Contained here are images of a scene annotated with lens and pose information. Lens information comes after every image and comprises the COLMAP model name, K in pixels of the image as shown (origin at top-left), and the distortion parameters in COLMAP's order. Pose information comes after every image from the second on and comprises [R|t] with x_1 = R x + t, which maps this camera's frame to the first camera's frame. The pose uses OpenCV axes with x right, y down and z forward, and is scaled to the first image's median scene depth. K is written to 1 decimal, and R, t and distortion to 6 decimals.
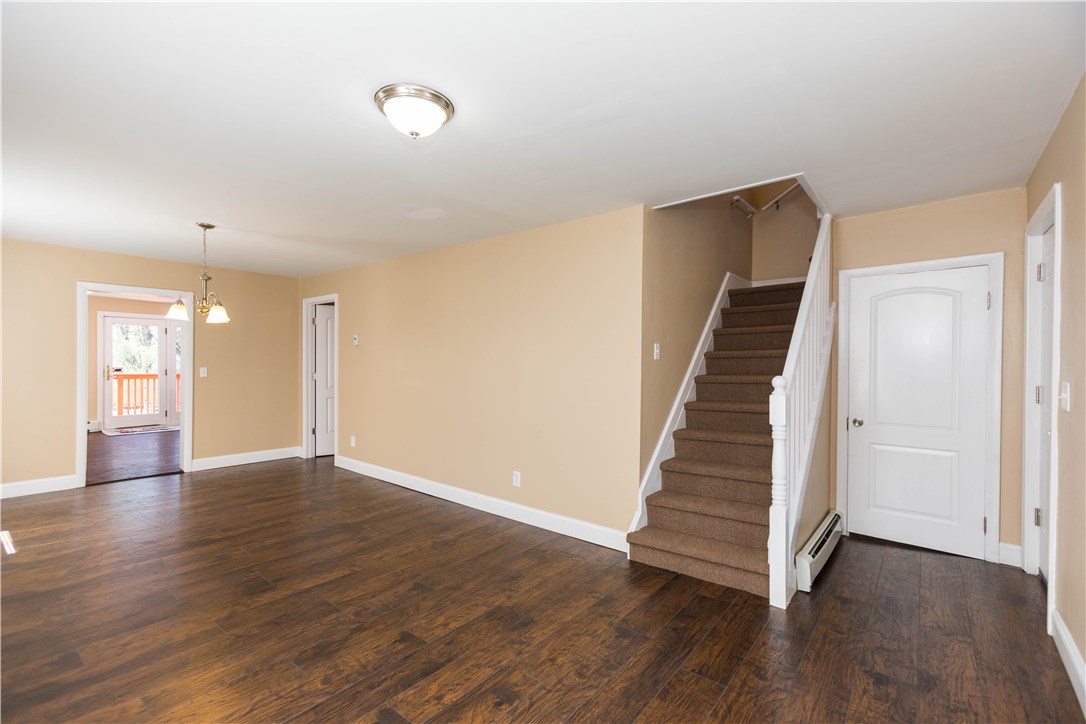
lens RADIAL K [[479.6, 0, 540.6], [0, 479.6, 363.0], [0, 0, 1]] dist [-0.015327, 0.012618]
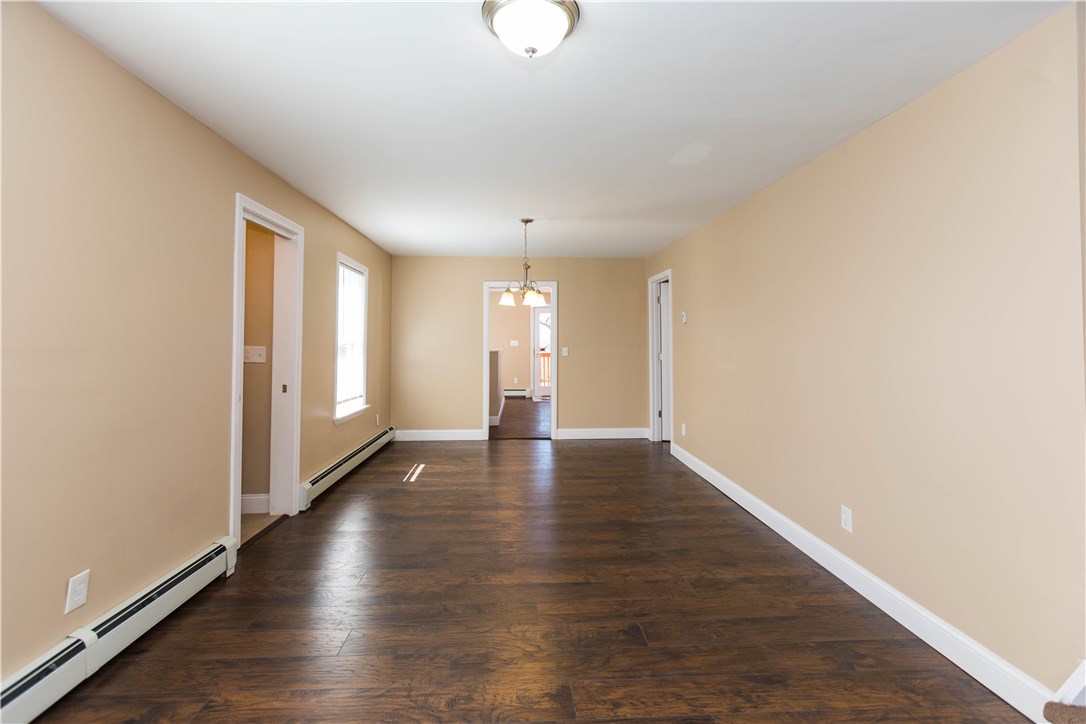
lens RADIAL K [[496.6, 0, 543.3], [0, 496.6, 324.1], [0, 0, 1]] dist [-0.016554, 0.012799]
pose [[0.677231, -0.034314, -0.734970, 0.182861], [0.004993, 0.999103, -0.042045, 0.005163], [0.735753, 0.024804, 0.676795, 0.253715]]
